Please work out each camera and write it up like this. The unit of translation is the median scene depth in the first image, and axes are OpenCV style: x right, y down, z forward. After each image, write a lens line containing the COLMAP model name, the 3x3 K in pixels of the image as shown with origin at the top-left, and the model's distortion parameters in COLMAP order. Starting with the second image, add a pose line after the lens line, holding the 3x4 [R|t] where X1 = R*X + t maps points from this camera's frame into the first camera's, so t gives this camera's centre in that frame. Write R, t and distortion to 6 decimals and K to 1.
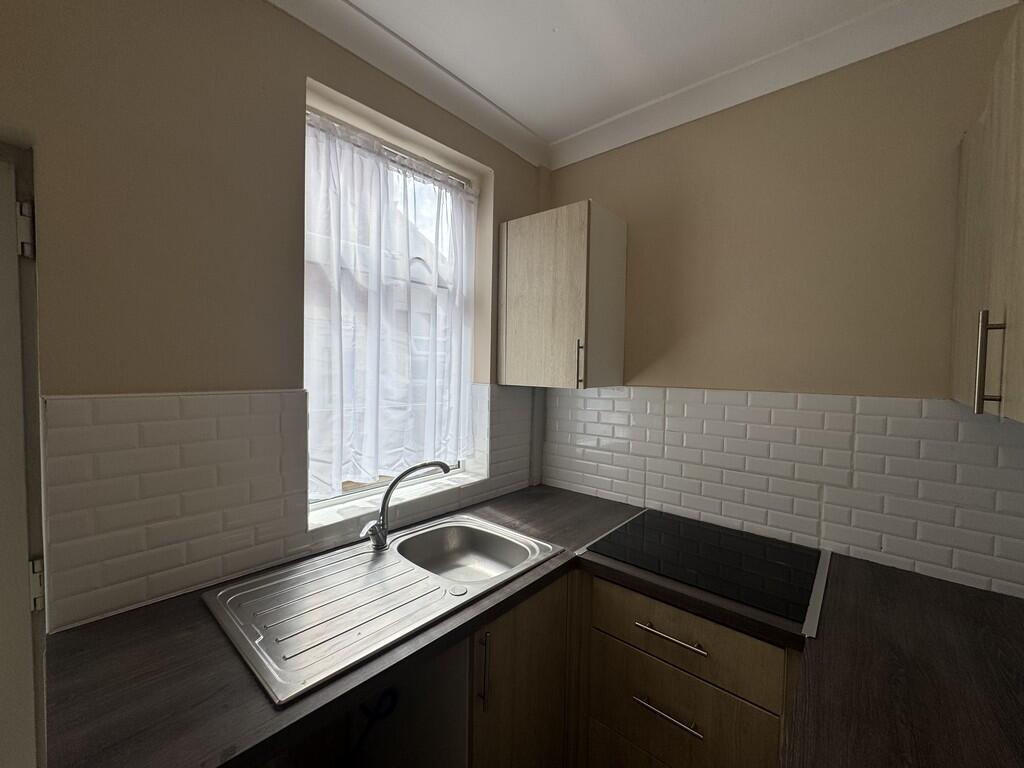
lens RADIAL K [[409.9, 0, 512.0], [0, 409.9, 381.2], [0, 0, 1]] dist [0.001602, 0.000349]
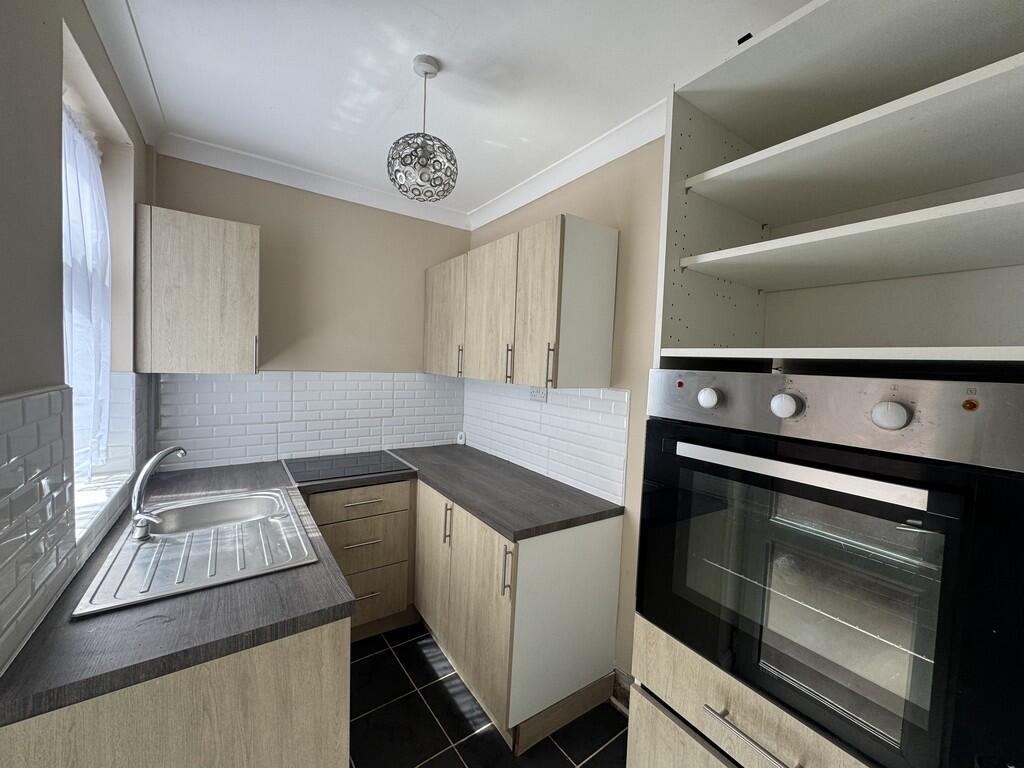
lens RADIAL K [[409.9, 0, 512.0], [0, 409.9, 381.2], [0, 0, 1]] dist [0.001602, 0.000349]
pose [[0.243785, -0.048883, 0.968597, -0.861858], [-0.004535, 0.998661, 0.051542, -0.028771], [-0.969819, -0.016957, 0.243237, -0.085380]]
